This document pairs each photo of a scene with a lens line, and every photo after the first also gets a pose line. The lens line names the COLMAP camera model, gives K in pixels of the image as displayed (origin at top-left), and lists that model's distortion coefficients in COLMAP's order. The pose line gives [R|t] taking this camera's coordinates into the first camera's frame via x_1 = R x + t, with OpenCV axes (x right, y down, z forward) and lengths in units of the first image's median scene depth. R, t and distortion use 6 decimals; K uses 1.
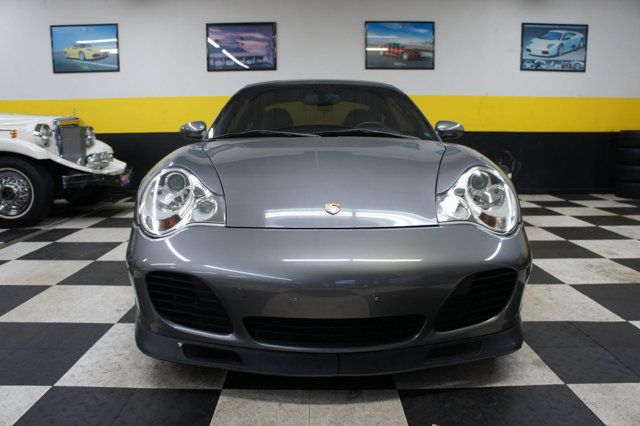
lens RADIAL K [[519.7, 0, 318.3], [0, 519.7, 214.3], [0, 0, 1]] dist [-0.175816, 0.141940]
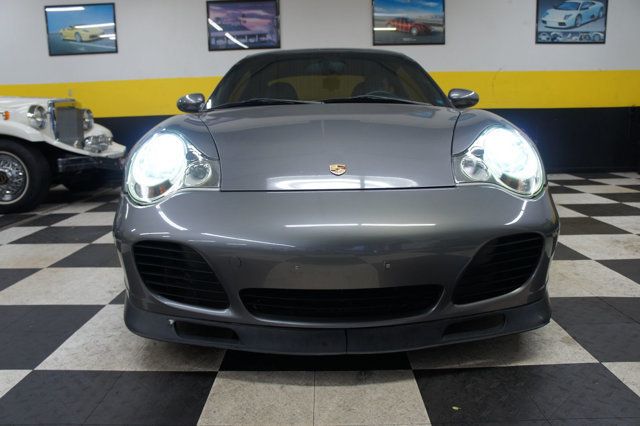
lens RADIAL K [[527.5, 0, 317.9], [0, 527.5, 211.4], [0, 0, 1]] dist [-0.160937, 0.135865]
pose [[0.999725, -0.014512, -0.018397, 0.004790], [0.014757, 0.999803, 0.013264, 0.026398], [0.018200, -0.013532, 0.999743, 0.043860]]
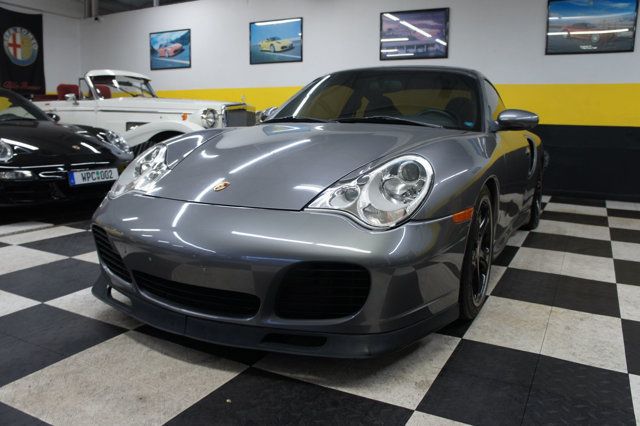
lens RADIAL K [[527.5, 0, 317.9], [0, 527.5, 211.4], [0, 0, 1]] dist [-0.160937, 0.135865]
pose [[0.876927, 0.096317, -0.470873, 0.389585], [-0.091917, 0.995240, 0.032396, -0.007265], [0.471752, 0.014873, 0.881606, 0.069729]]
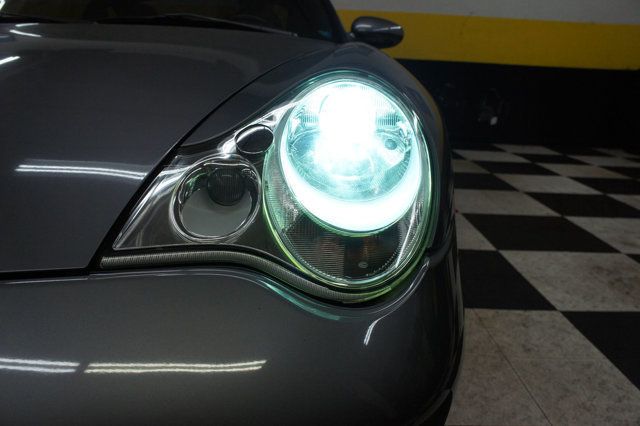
lens RADIAL K [[527.5, 0, 317.9], [0, 527.5, 211.4], [0, 0, 1]] dist [-0.160937, 0.135865]
pose [[0.999143, 0.034071, 0.023495, 0.182765], [-0.036403, 0.993563, 0.107275, -0.022201], [-0.019688, -0.108039, 0.993952, 0.391410]]
